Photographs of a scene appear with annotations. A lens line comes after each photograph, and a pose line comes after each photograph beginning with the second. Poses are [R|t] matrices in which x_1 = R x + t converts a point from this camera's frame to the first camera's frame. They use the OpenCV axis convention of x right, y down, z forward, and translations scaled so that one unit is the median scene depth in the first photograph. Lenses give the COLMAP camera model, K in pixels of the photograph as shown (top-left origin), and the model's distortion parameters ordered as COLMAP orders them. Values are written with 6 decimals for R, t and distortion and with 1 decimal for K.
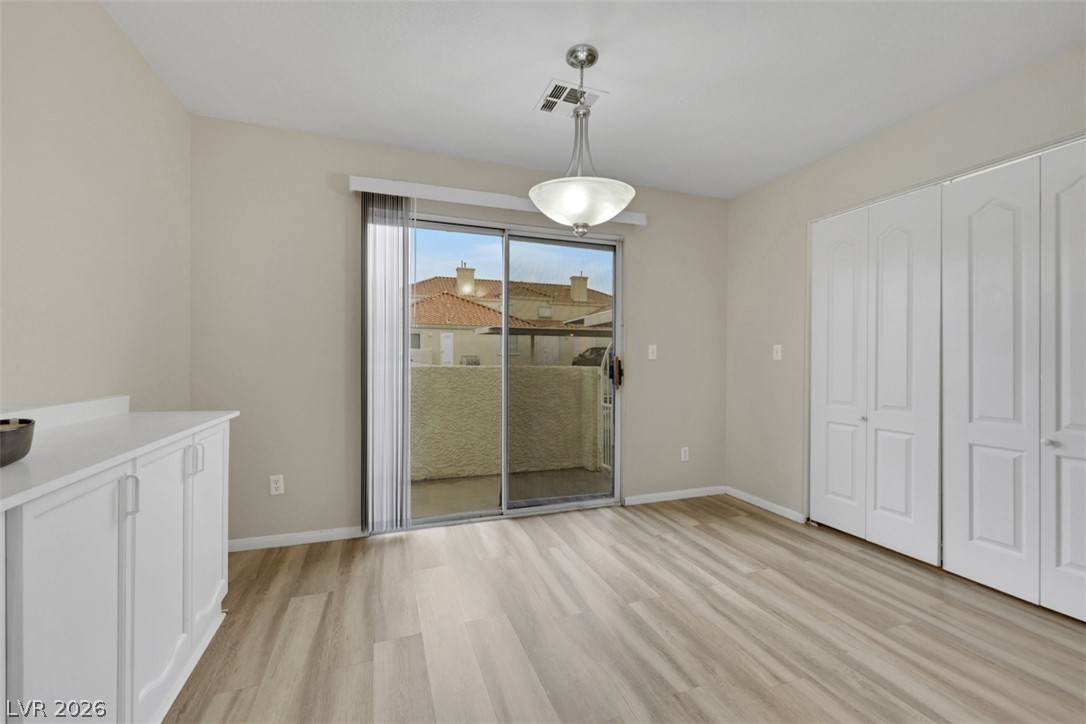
lens RADIAL K [[448.1, 0, 541.8], [0, 448.1, 359.9], [0, 0, 1]] dist [0.000597, 0.000287]
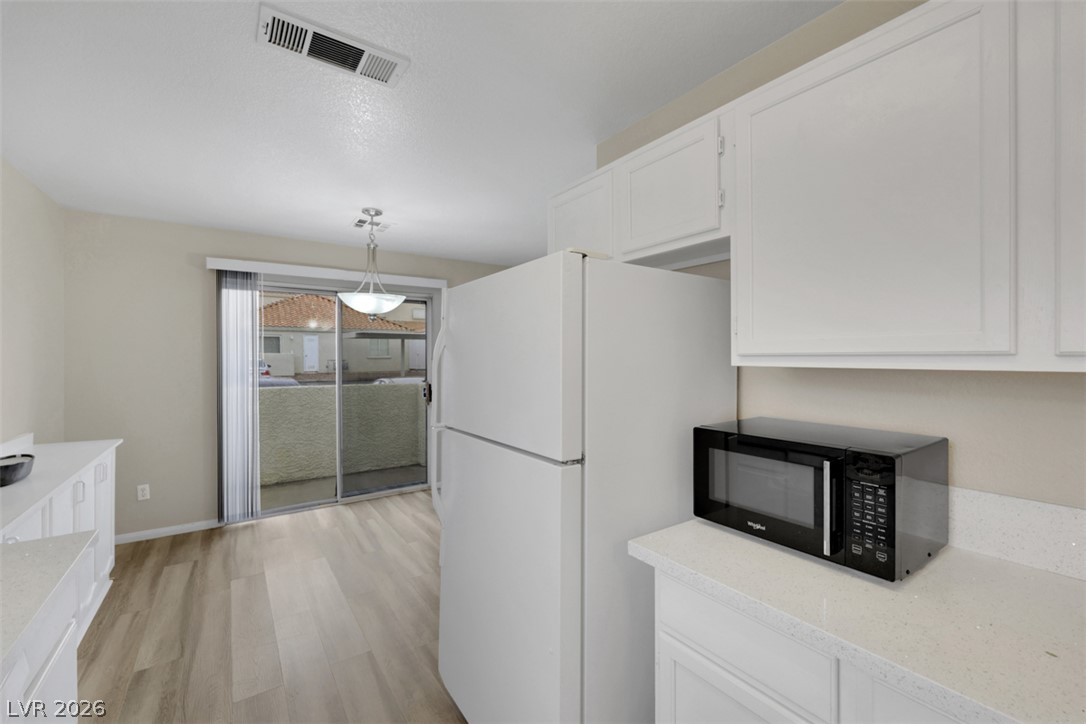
lens RADIAL K [[446.3, 0, 538.8], [0, 446.3, 355.9], [0, 0, 1]] dist [-0.000660, -0.000019]
pose [[0.967288, -0.008793, 0.253529, 0.180273], [0.009947, 0.999945, -0.003270, -0.094312], [-0.253486, 0.005685, 0.967322, -0.507919]]
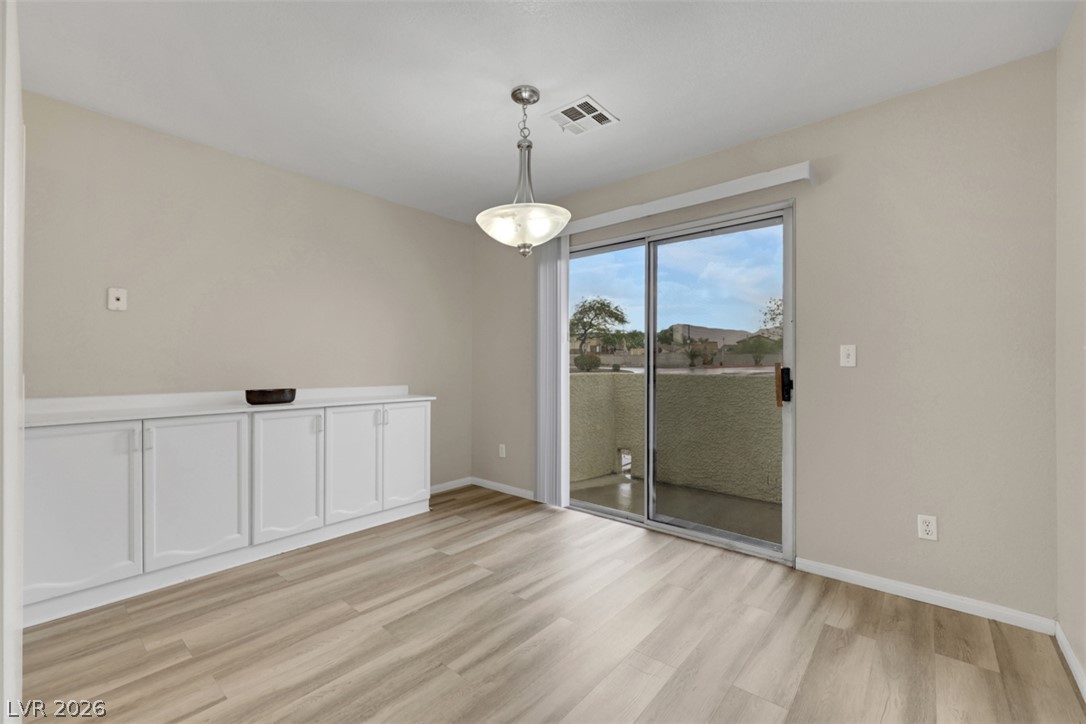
lens RADIAL K [[447.1, 0, 546.0], [0, 447.1, 366.0], [0, 0, 1]] dist [-0.000427, 0.000049]
pose [[0.500191, -0.005813, -0.865895, 0.742026], [0.000373, 0.999979, -0.006498, 0.002392], [0.865915, 0.002927, 0.500183, 0.349339]]
